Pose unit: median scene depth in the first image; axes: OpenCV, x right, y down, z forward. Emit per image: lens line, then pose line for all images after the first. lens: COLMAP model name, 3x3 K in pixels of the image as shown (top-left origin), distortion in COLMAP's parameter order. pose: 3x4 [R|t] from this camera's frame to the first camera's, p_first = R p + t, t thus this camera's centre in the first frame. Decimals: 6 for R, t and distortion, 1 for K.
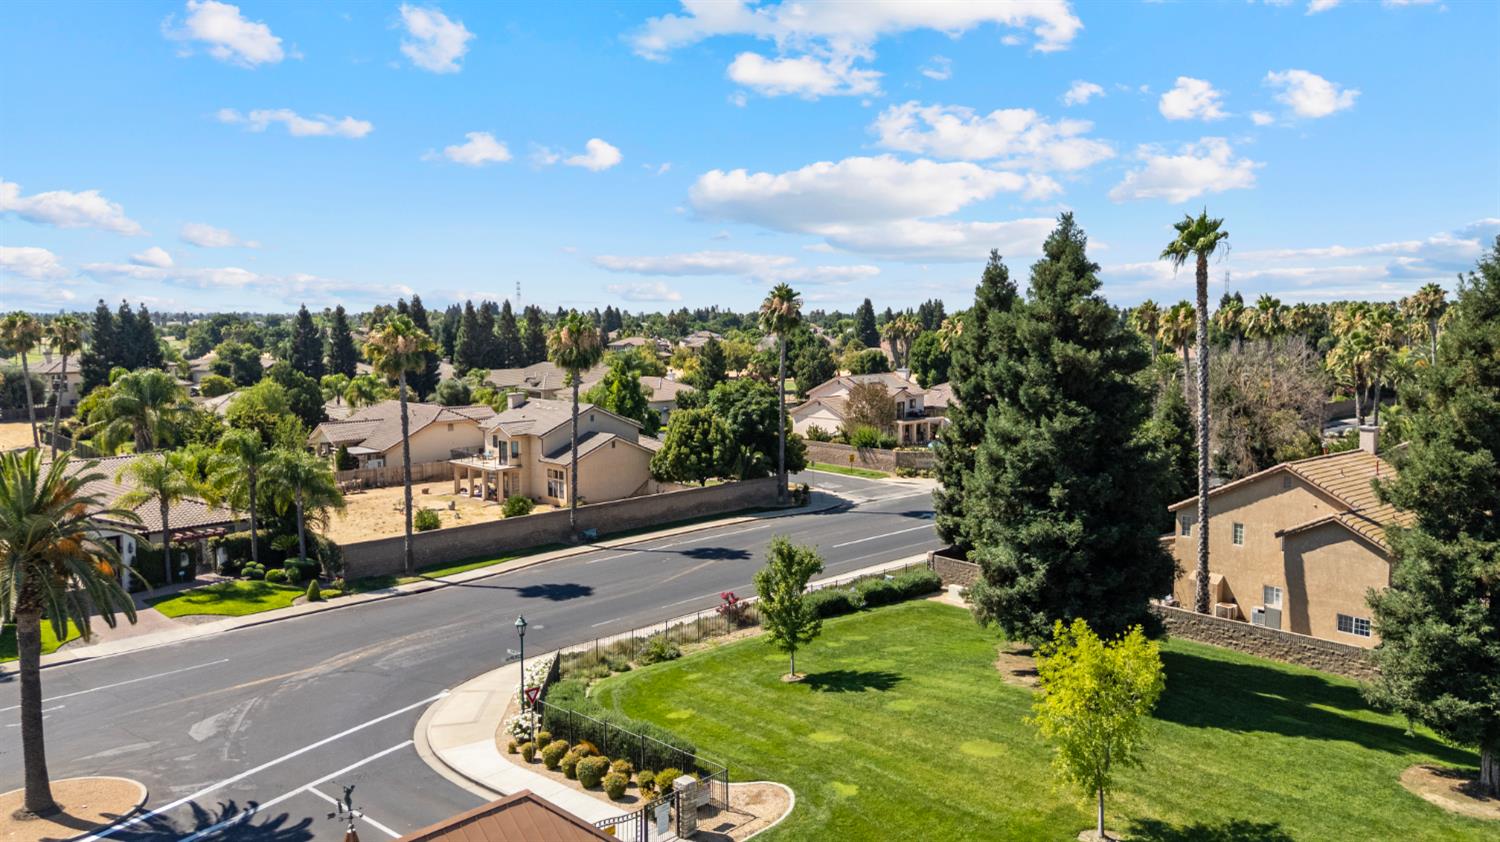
lens RADIAL K [[1100.5, 0, 750.0], [0, 1100.5, 421.0], [0, 0, 1]] dist [0.068474, -0.059585]
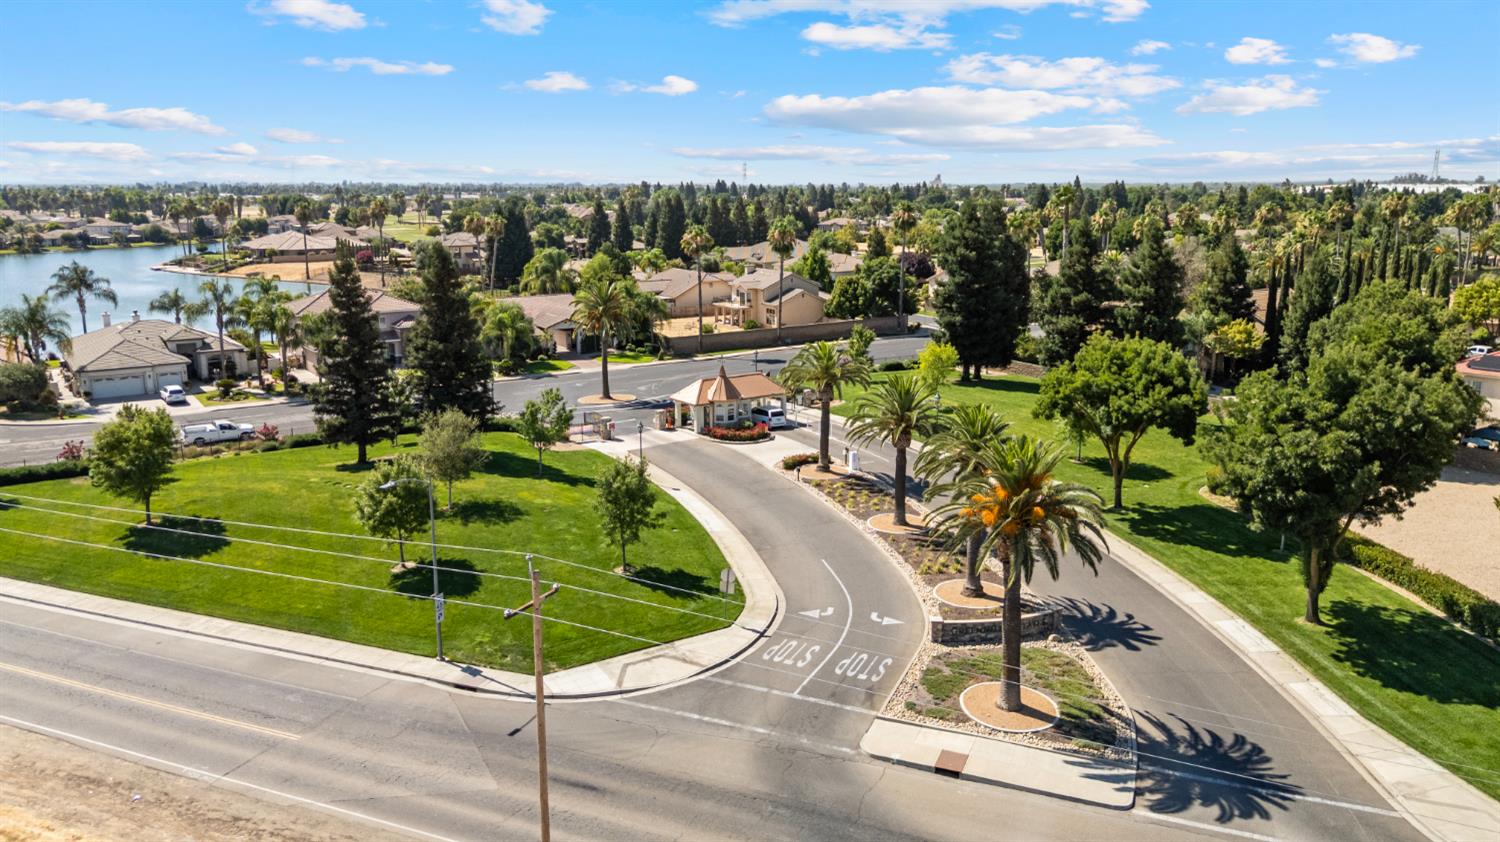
lens RADIAL K [[1103.1, 0, 750.0], [0, 1103.1, 421.0], [0, 0, 1]] dist [0.069707, -0.071135]
pose [[0.980499, 0.042482, -0.191880, 0.192140], [-0.020031, 0.992875, 0.117461, 0.020486], [0.195503, -0.111327, 0.974364, -1.046806]]
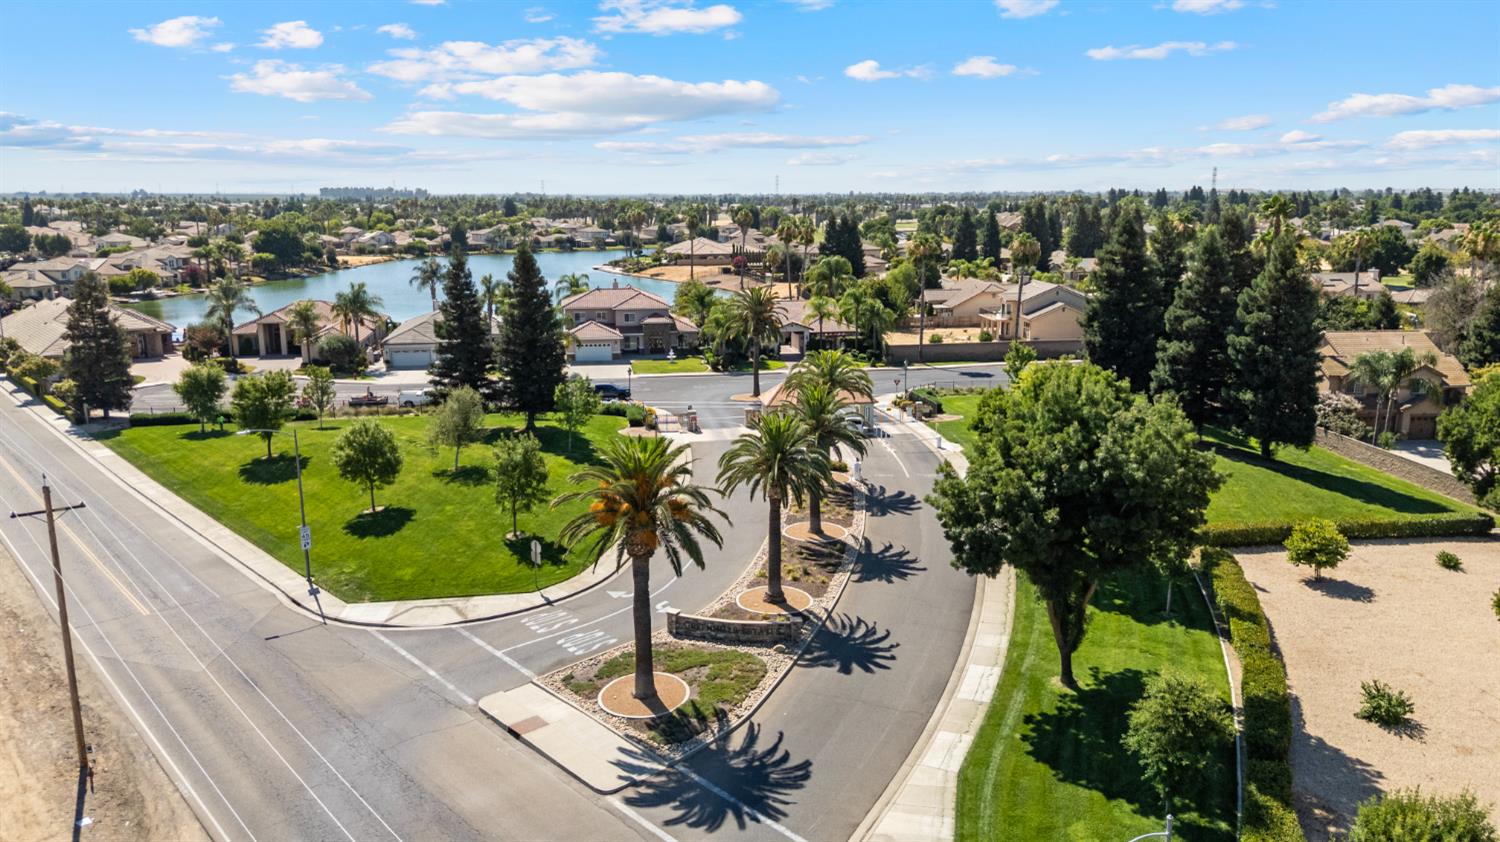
lens RADIAL K [[1100.5, 0, 750.0], [0, 1100.5, 421.0], [0, 0, 1]] dist [0.068474, -0.059585]
pose [[0.801628, 0.120800, -0.585491, 0.687502], [-0.056401, 0.990286, 0.127096, 0.002016], [0.595156, -0.068861, 0.800654, -0.883630]]
